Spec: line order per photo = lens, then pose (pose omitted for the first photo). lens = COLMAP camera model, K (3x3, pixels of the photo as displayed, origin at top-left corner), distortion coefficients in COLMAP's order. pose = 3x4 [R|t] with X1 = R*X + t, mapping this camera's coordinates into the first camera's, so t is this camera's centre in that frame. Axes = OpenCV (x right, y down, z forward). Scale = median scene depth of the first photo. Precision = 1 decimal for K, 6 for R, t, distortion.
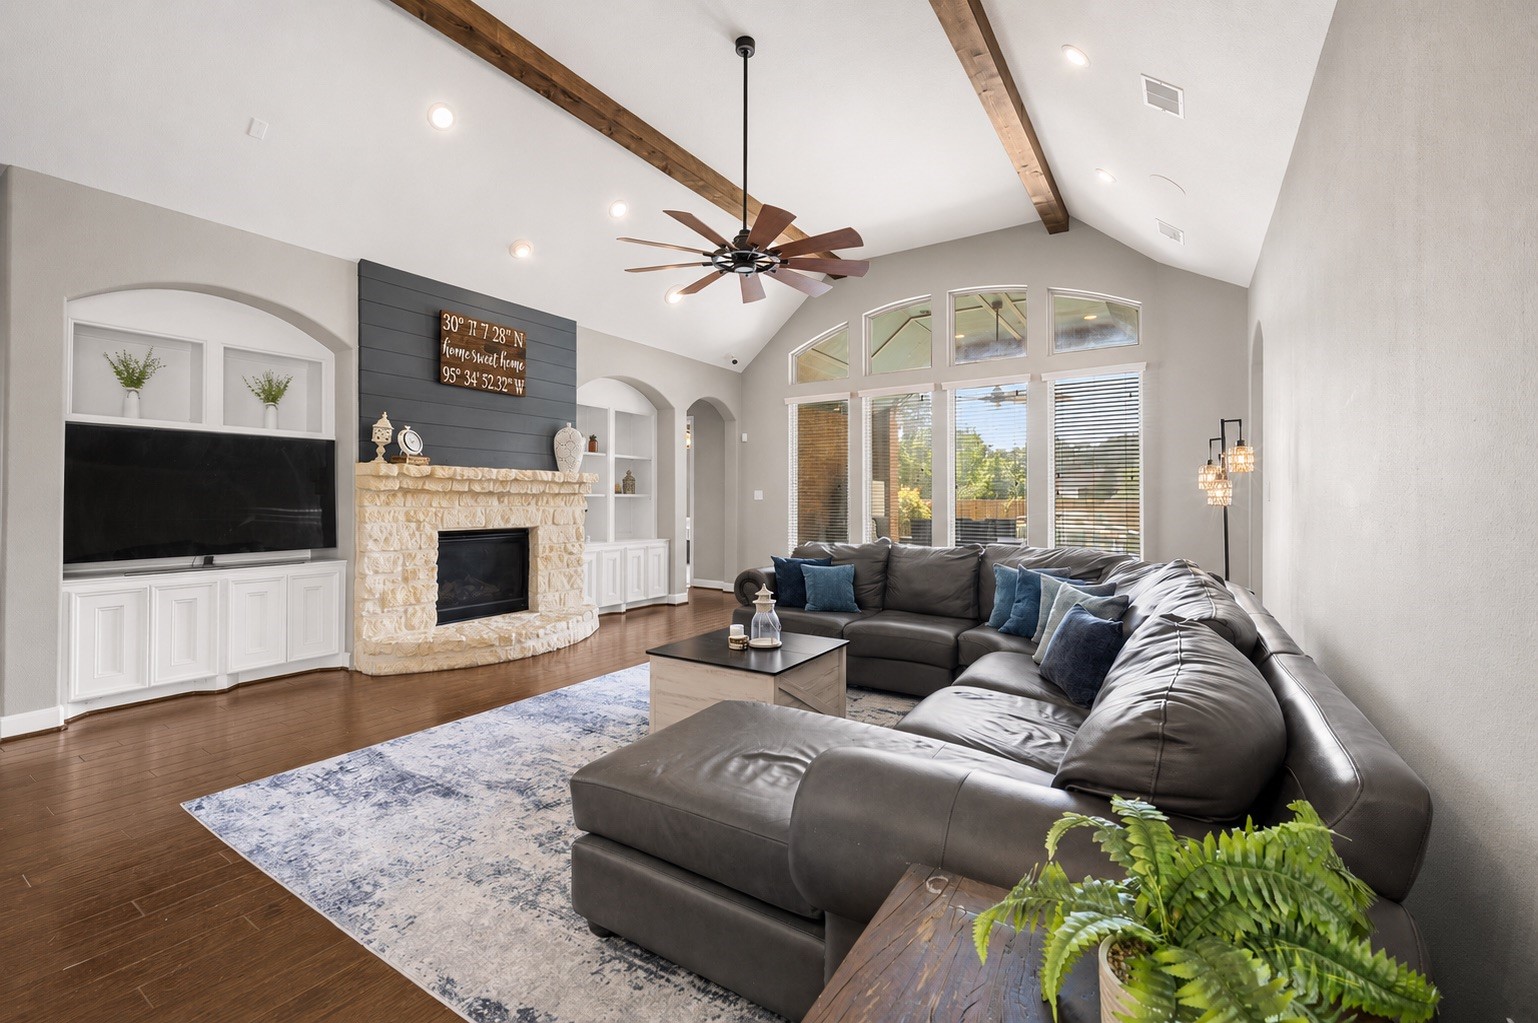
lens RADIAL K [[636.0, 0, 778.7], [0, 636.0, 499.1], [0, 0, 1]] dist [-0.000122, 0.000067]
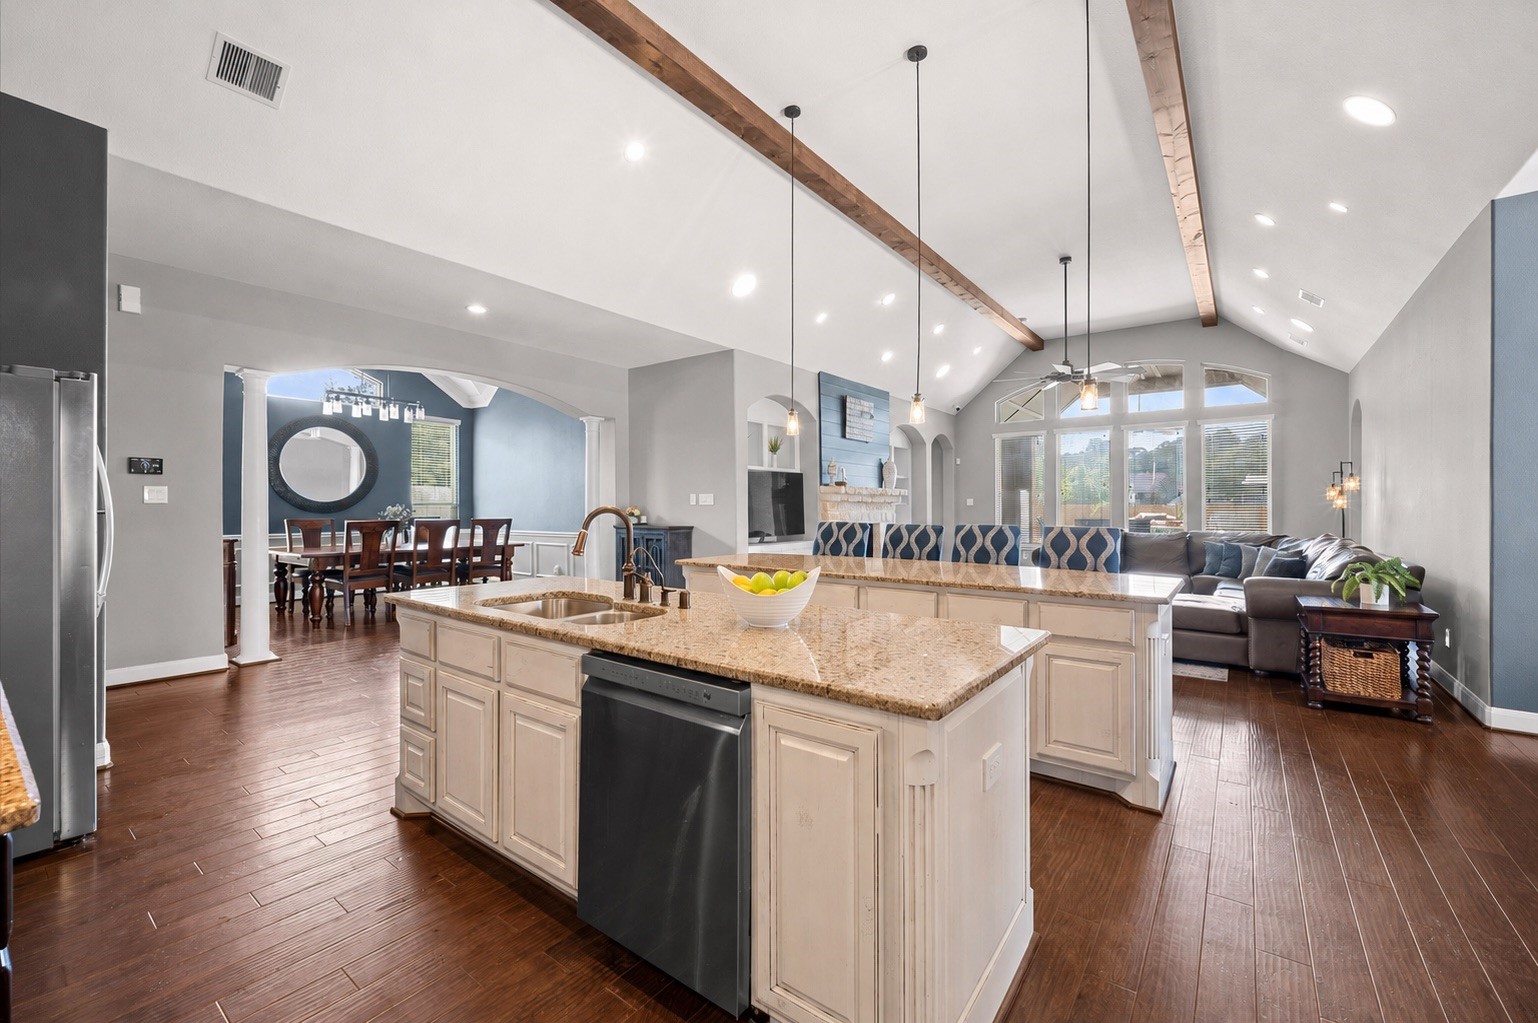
lens RADIAL K [[636.0, 0, 772.7], [0, 636.0, 509.4], [0, 0, 1]] dist [-0.000122, 0.000067]
pose [[0.997509, -0.003115, -0.070472, -0.597389], [0.003600, 0.999971, 0.006764, -0.003687], [0.070449, -0.007001, 0.997491, -0.701225]]
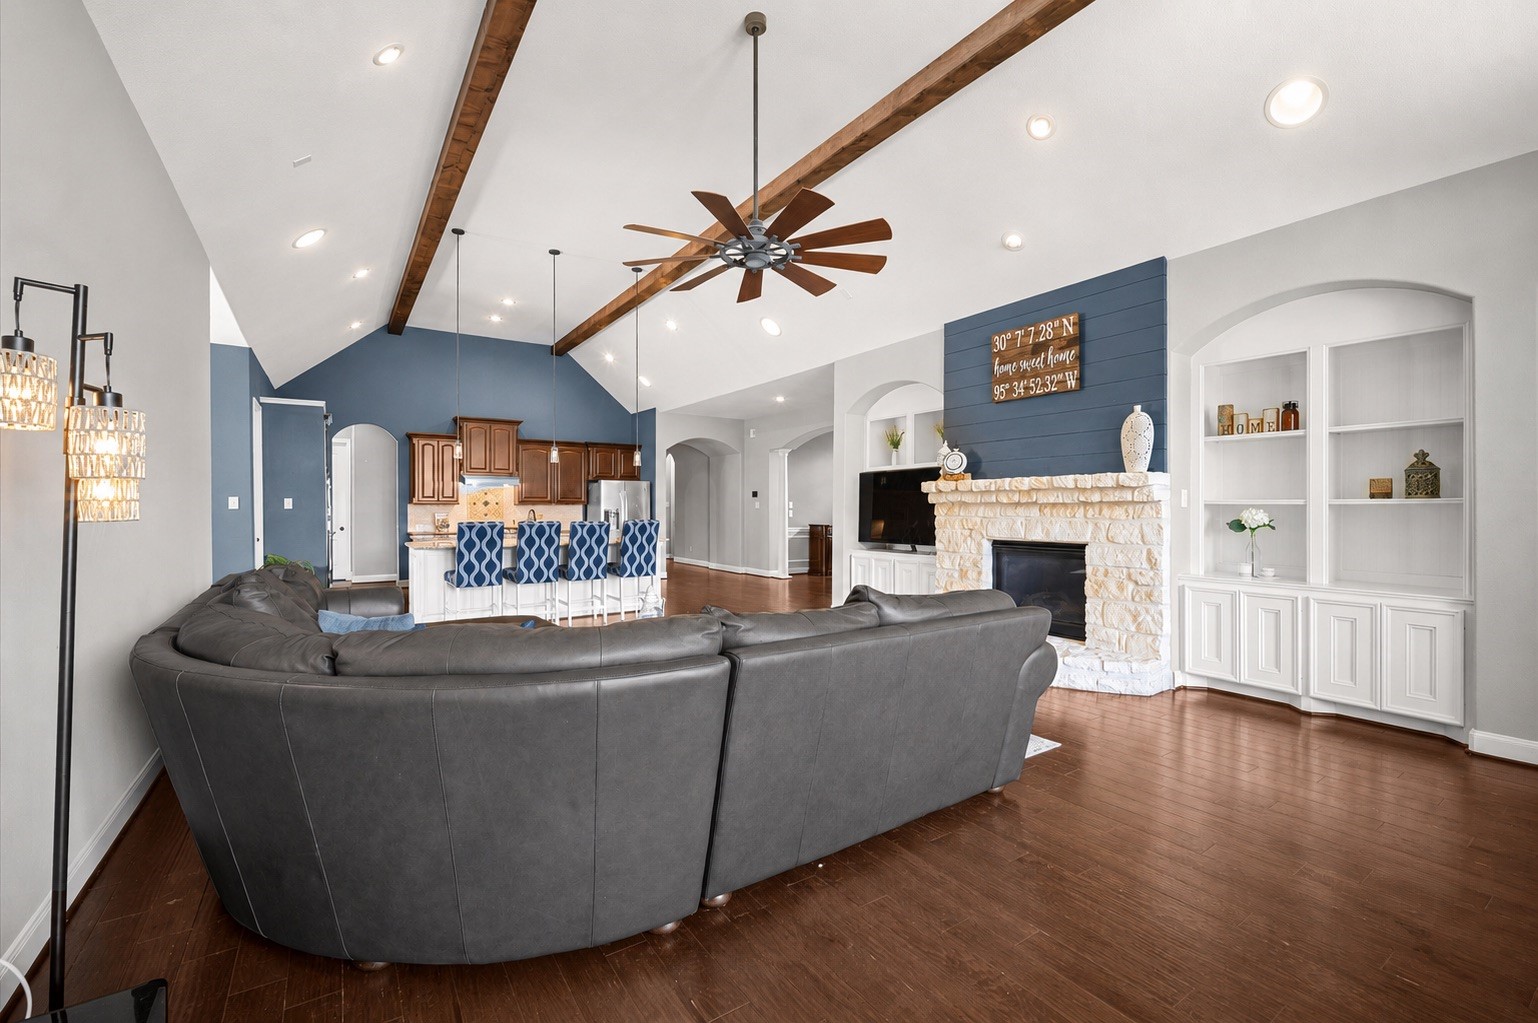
lens RADIAL K [[636.0, 0, 778.6], [0, 636.0, 509.5], [0, 0, 1]] dist [-0.000122, 0.000067]
pose [[-0.385556, -0.001352, -0.922684, 0.601668], [0.002562, 0.999994, -0.002536, 0.001167], [0.922681, -0.003342, -0.385550, 1.073446]]
